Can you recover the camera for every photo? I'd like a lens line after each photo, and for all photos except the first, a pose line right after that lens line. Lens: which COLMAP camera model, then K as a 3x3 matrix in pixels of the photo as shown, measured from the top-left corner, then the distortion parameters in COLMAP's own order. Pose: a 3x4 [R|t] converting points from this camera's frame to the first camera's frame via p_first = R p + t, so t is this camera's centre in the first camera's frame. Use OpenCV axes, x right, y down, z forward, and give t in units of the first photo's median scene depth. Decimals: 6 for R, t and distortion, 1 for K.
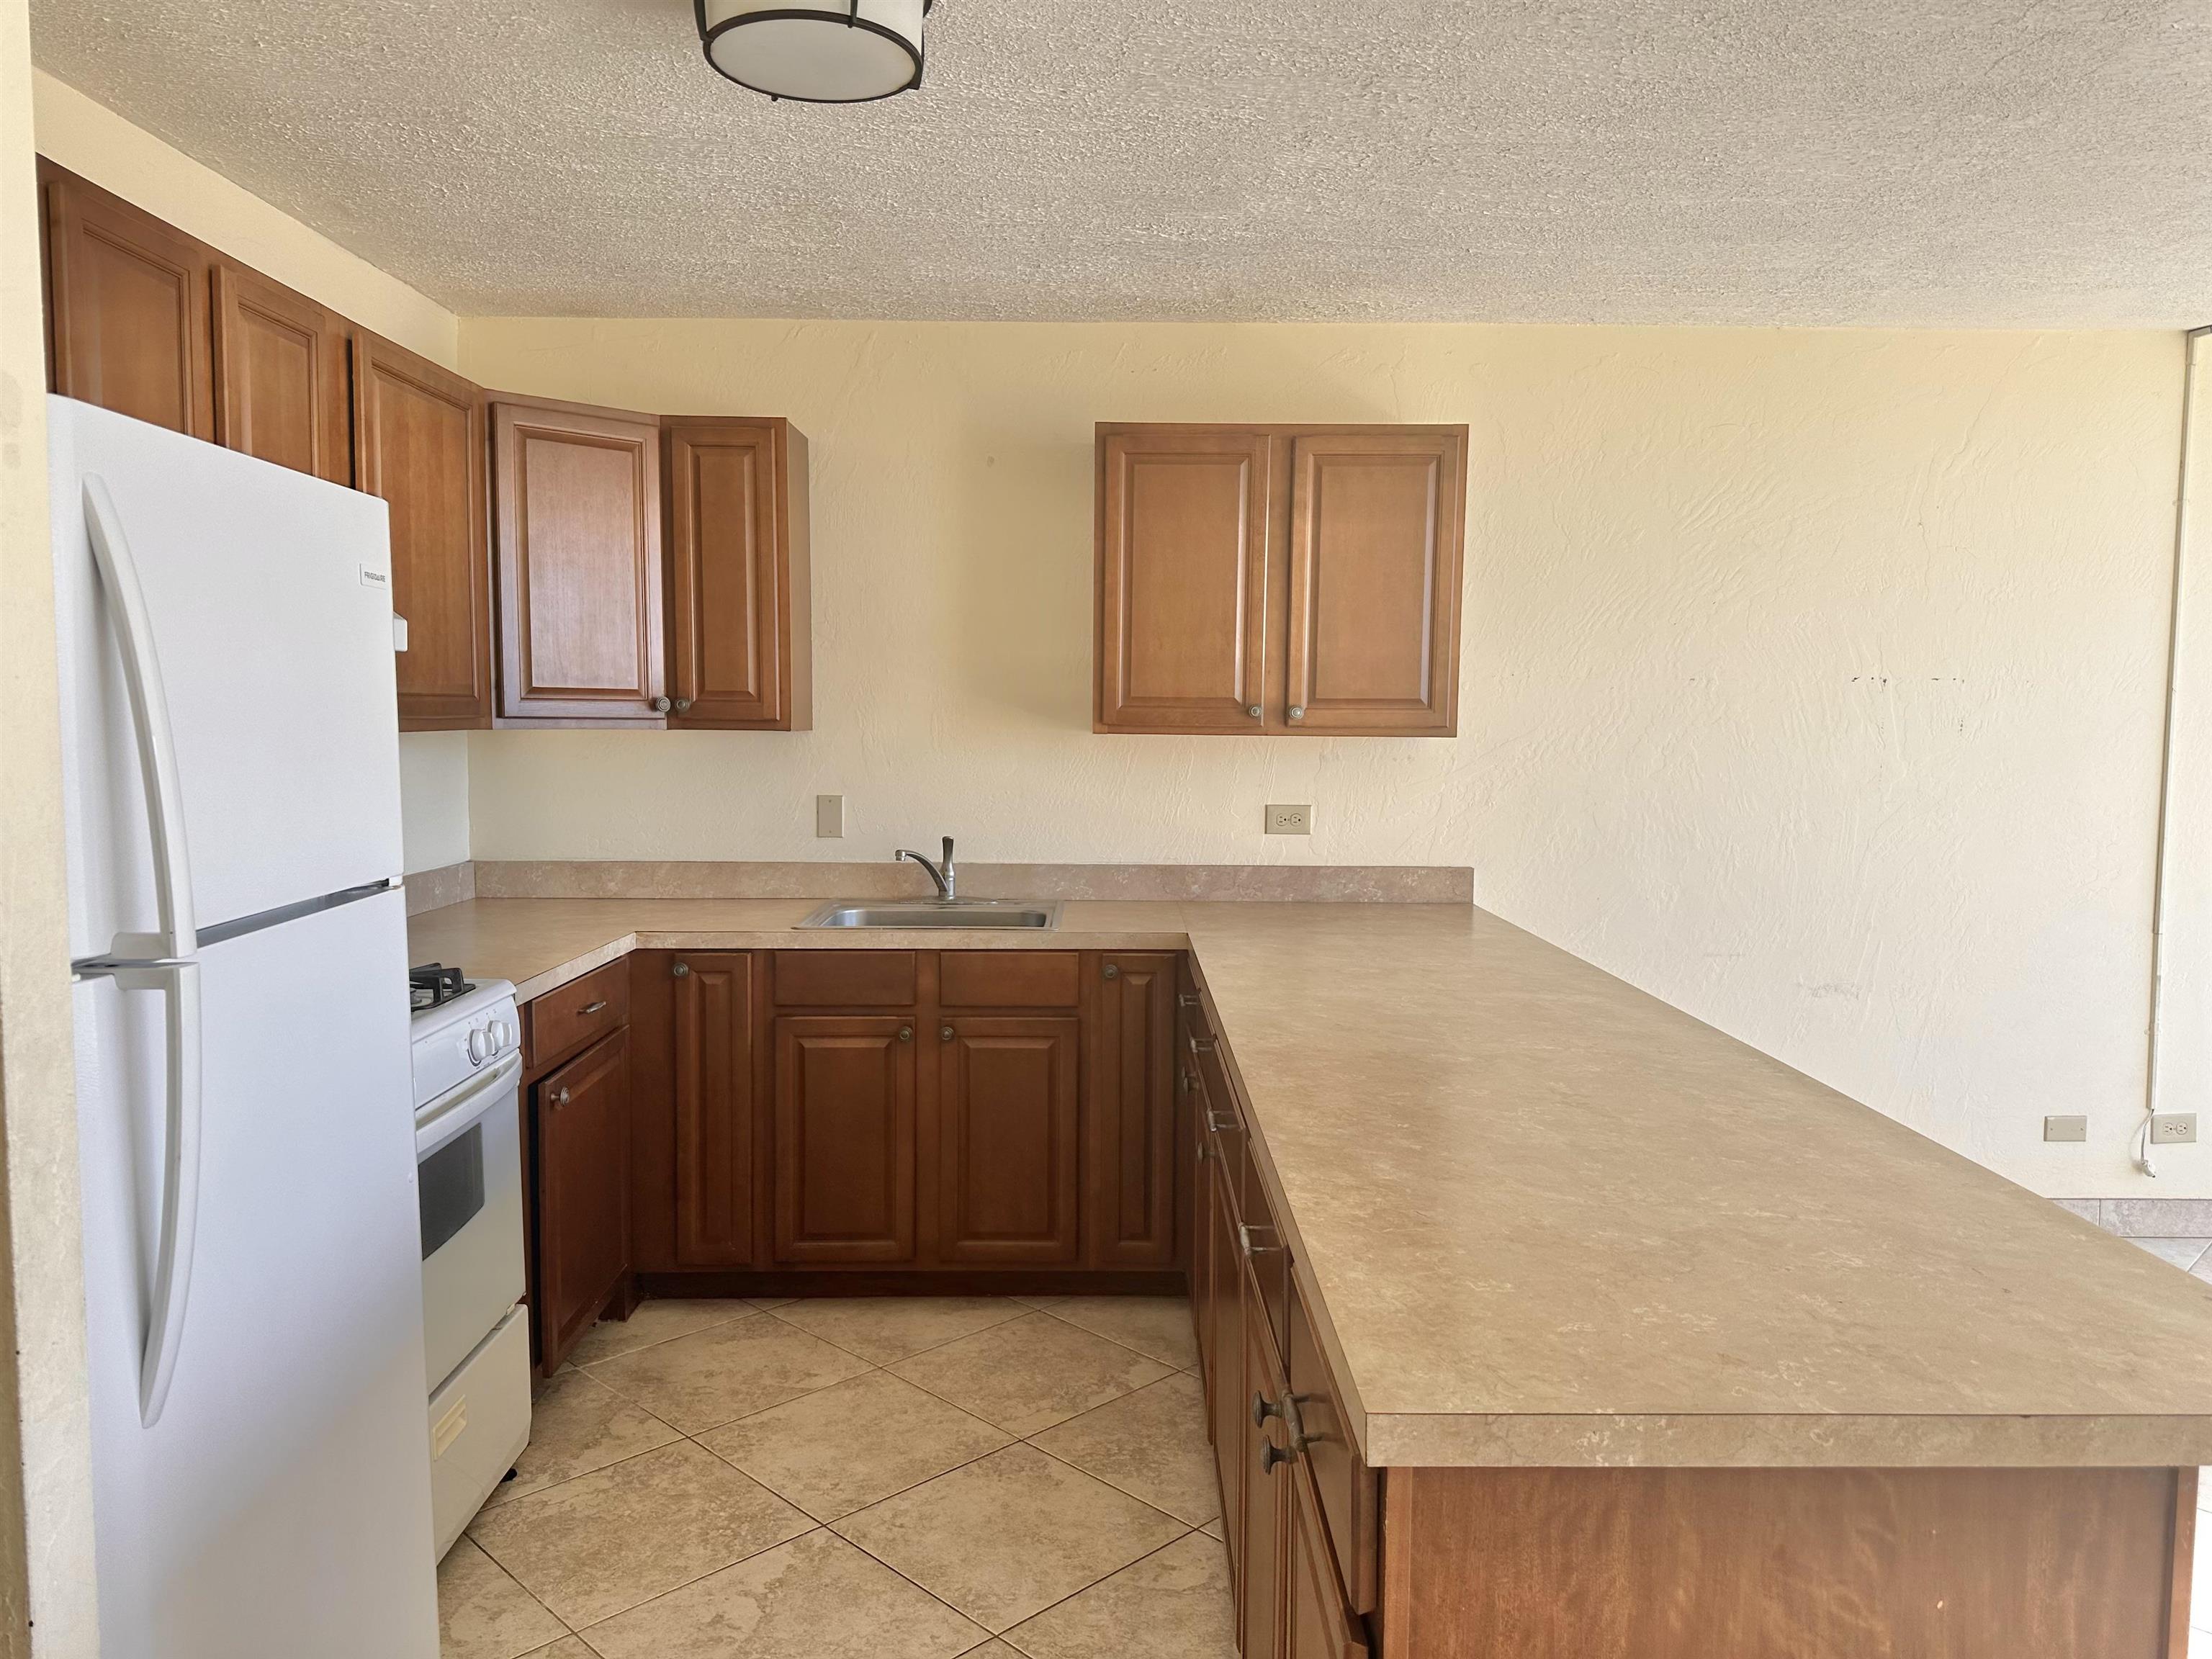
lens RADIAL K [[1550.0, 0, 1108.2], [0, 1550.0, 838.4], [0, 0, 1]] dist [0.063733, -0.088533]
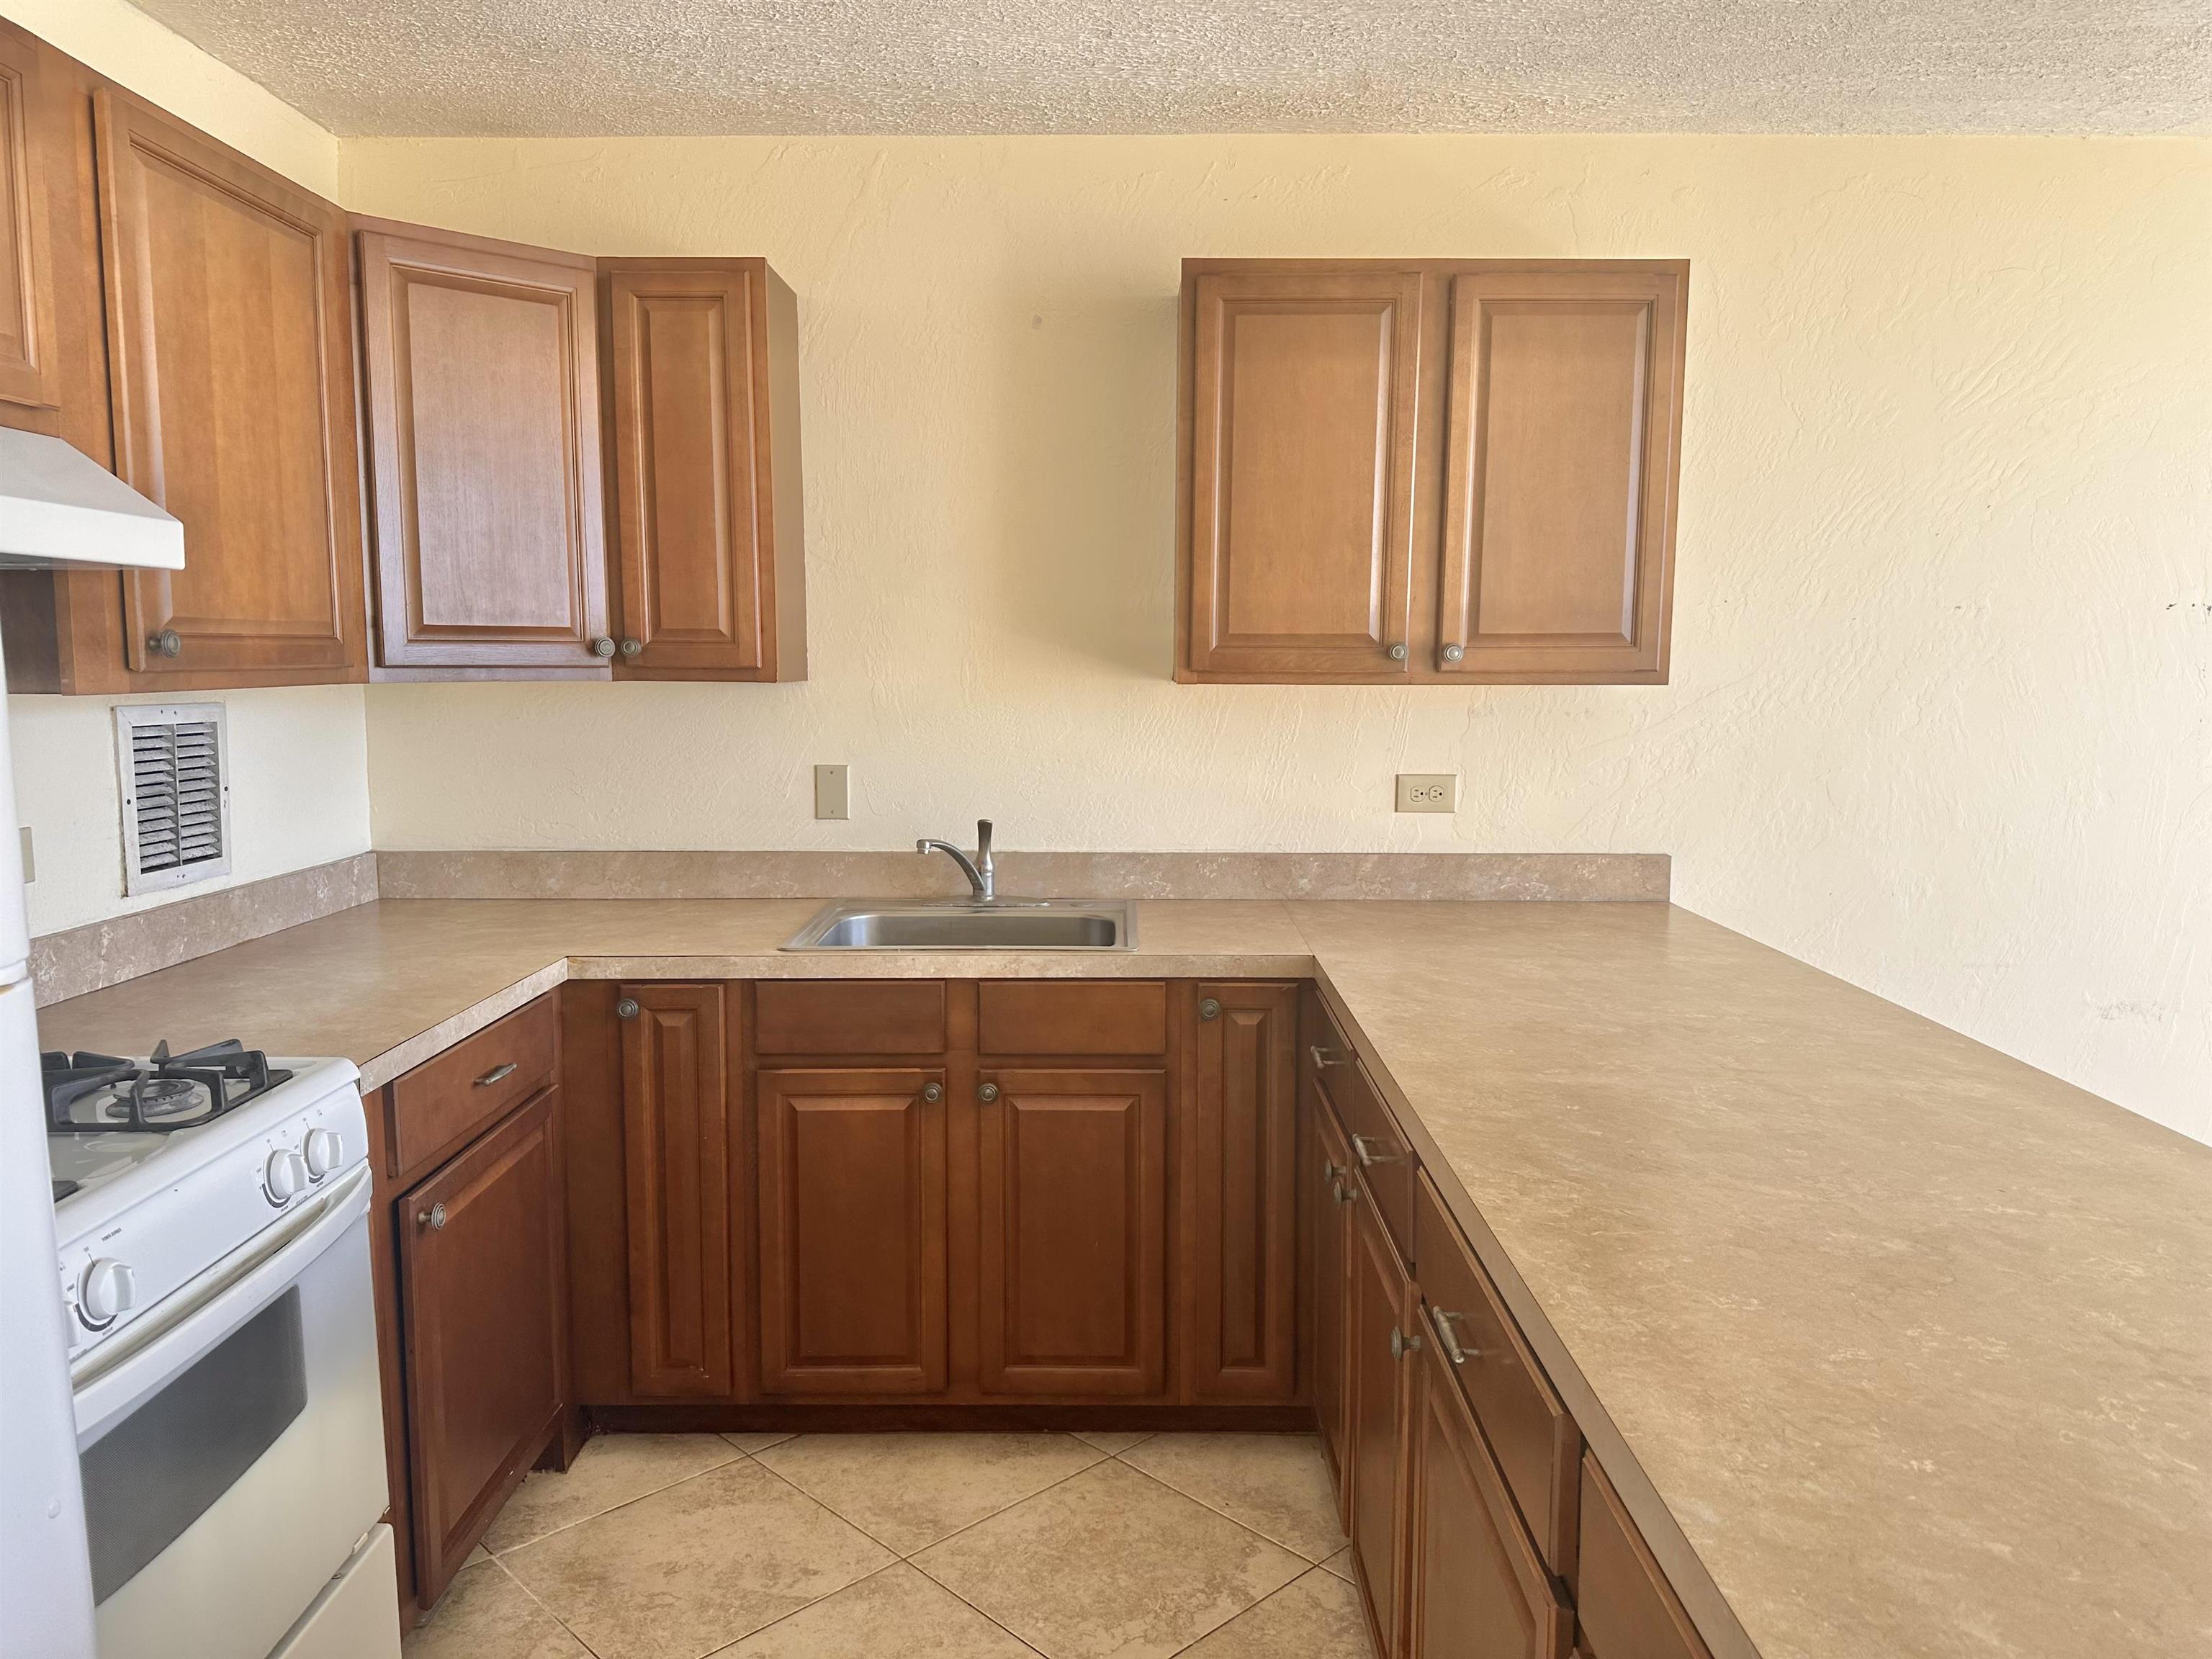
lens RADIAL K [[1550.0, 0, 1101.1], [0, 1550.0, 834.9], [0, 0, 1]] dist [0.063733, -0.088533]
pose [[0.999865, -0.004148, -0.015876, -0.036112], [0.004701, 0.999378, 0.034947, -0.021245], [0.015721, -0.035017, 0.999263, 0.250831]]
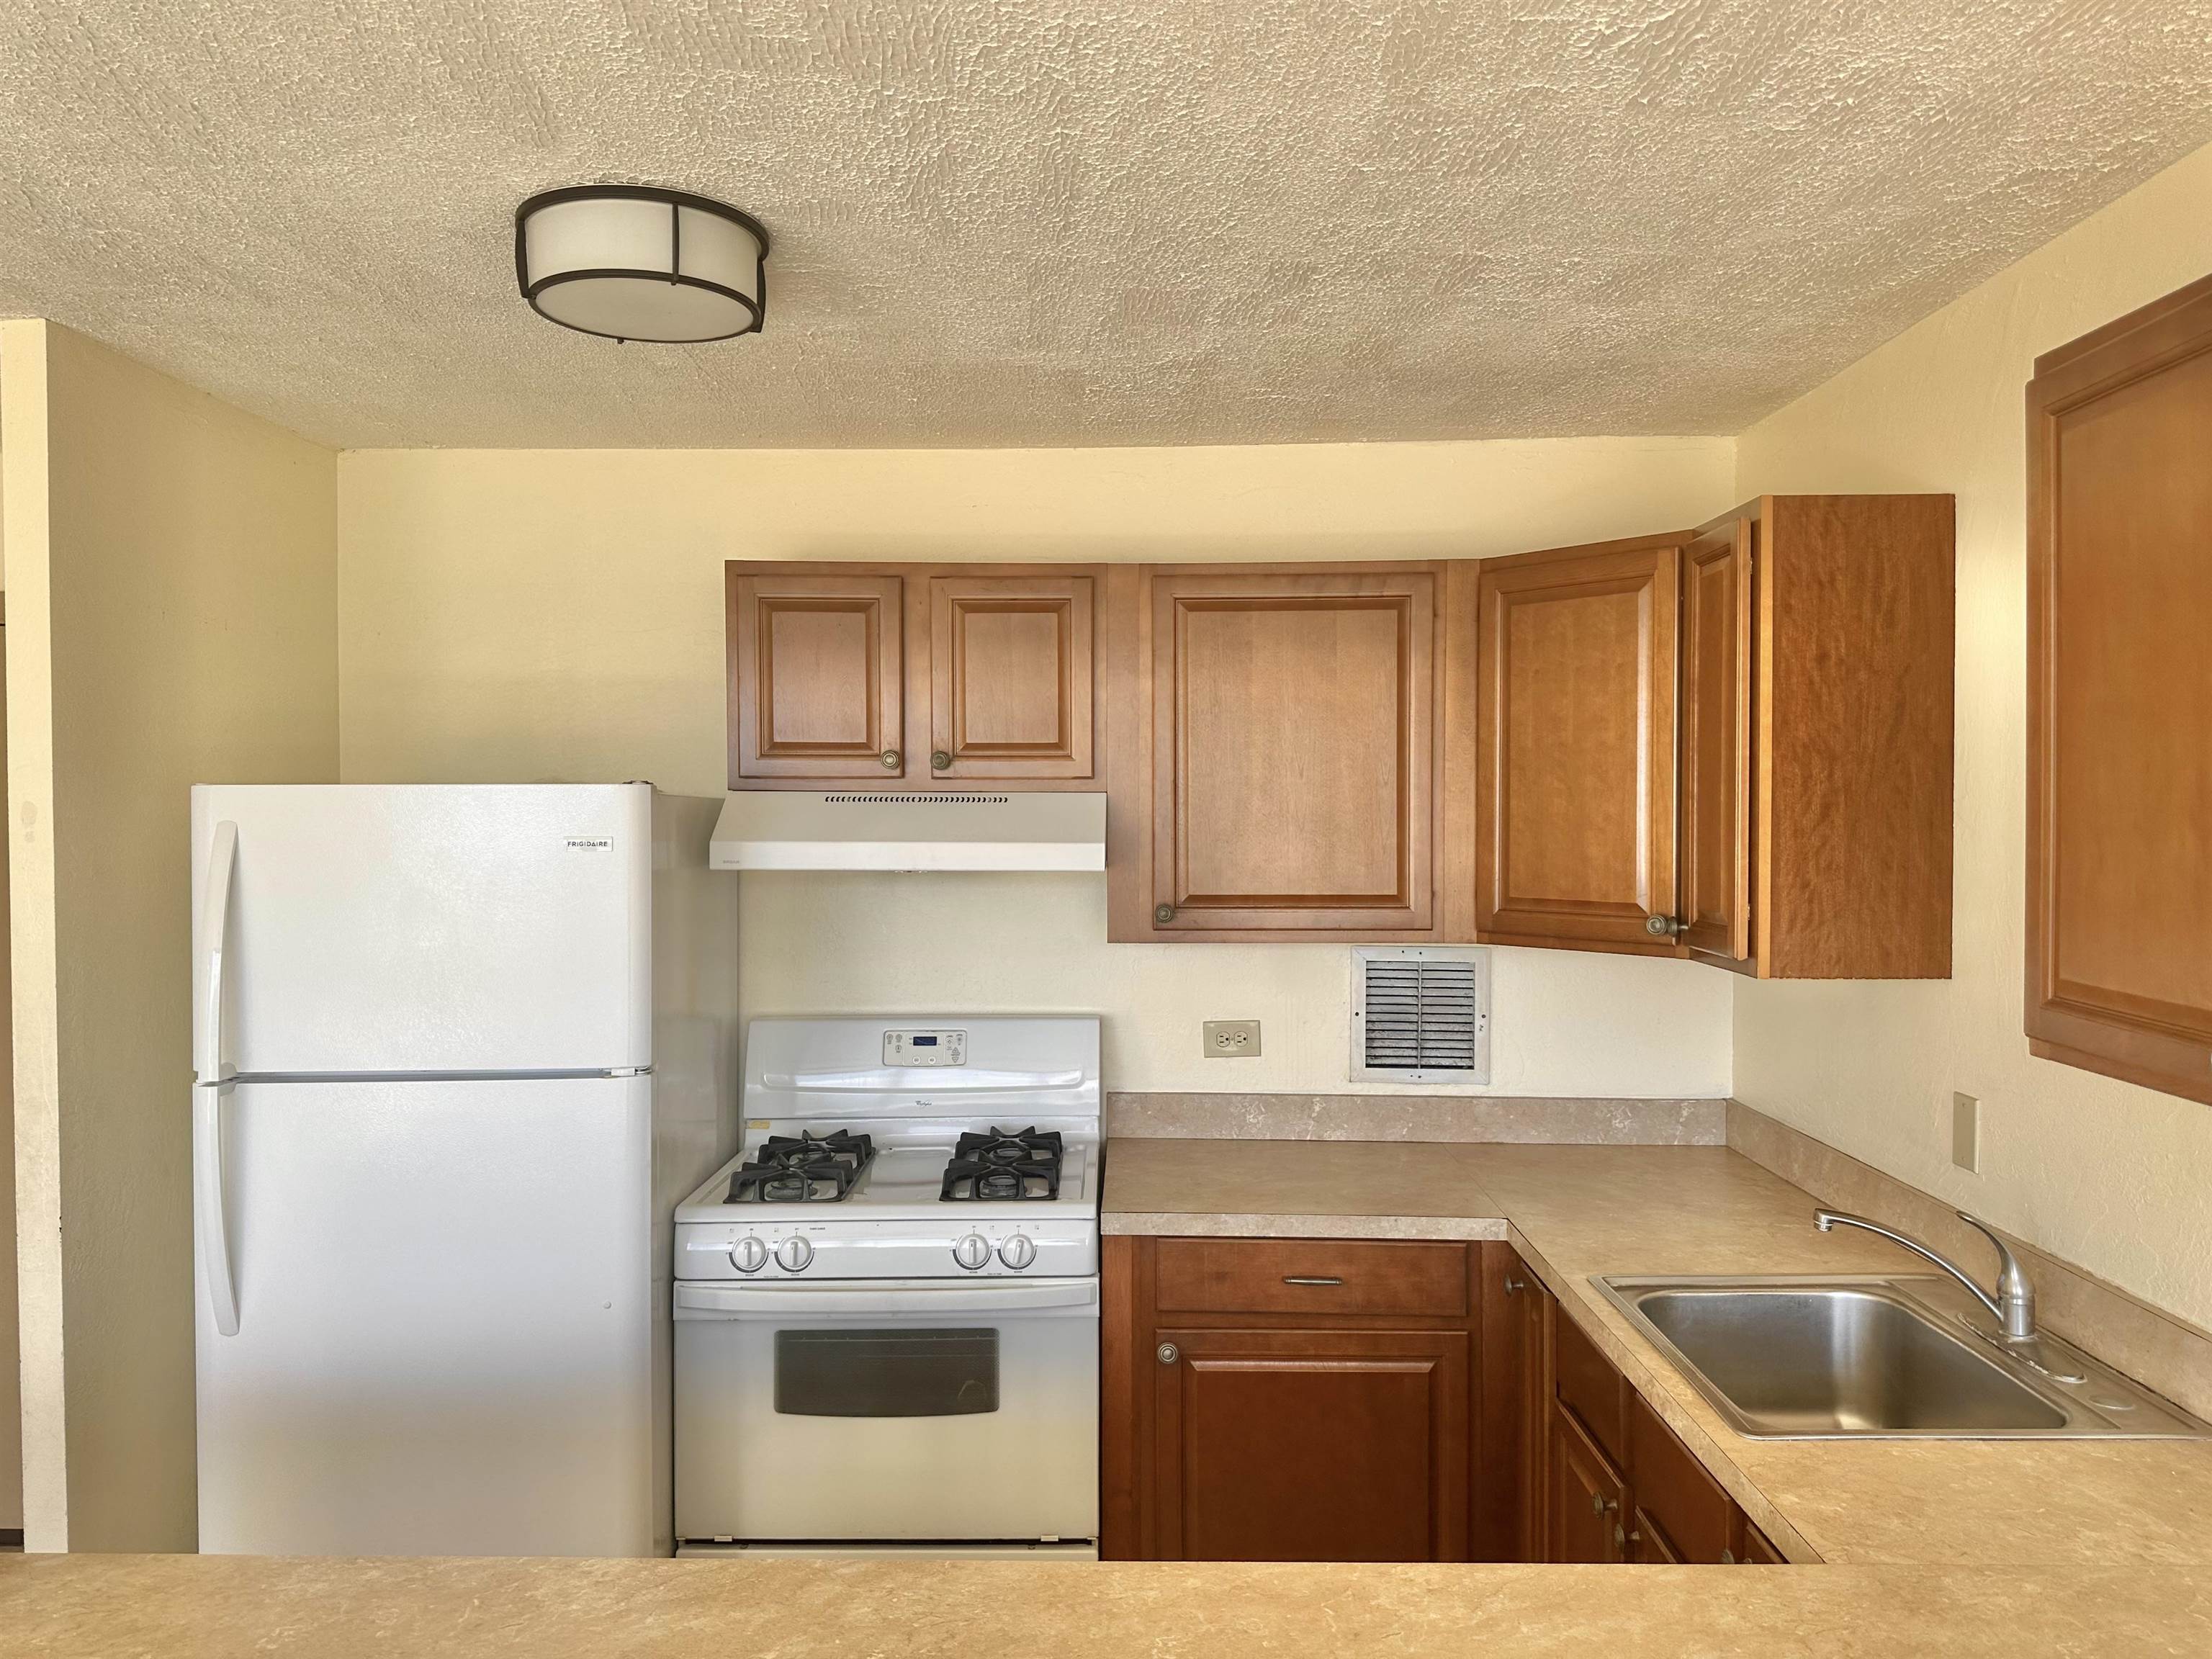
lens RADIAL K [[1550.0, 0, 1120.0], [0, 1550.0, 822.7], [0, 0, 1]] dist [0.063733, -0.088533]
pose [[-0.016742, 0.005469, -0.999845, 0.446618], [-0.080368, 0.996742, 0.006798, -0.118731], [0.996625, 0.080470, -0.016248, 0.755881]]
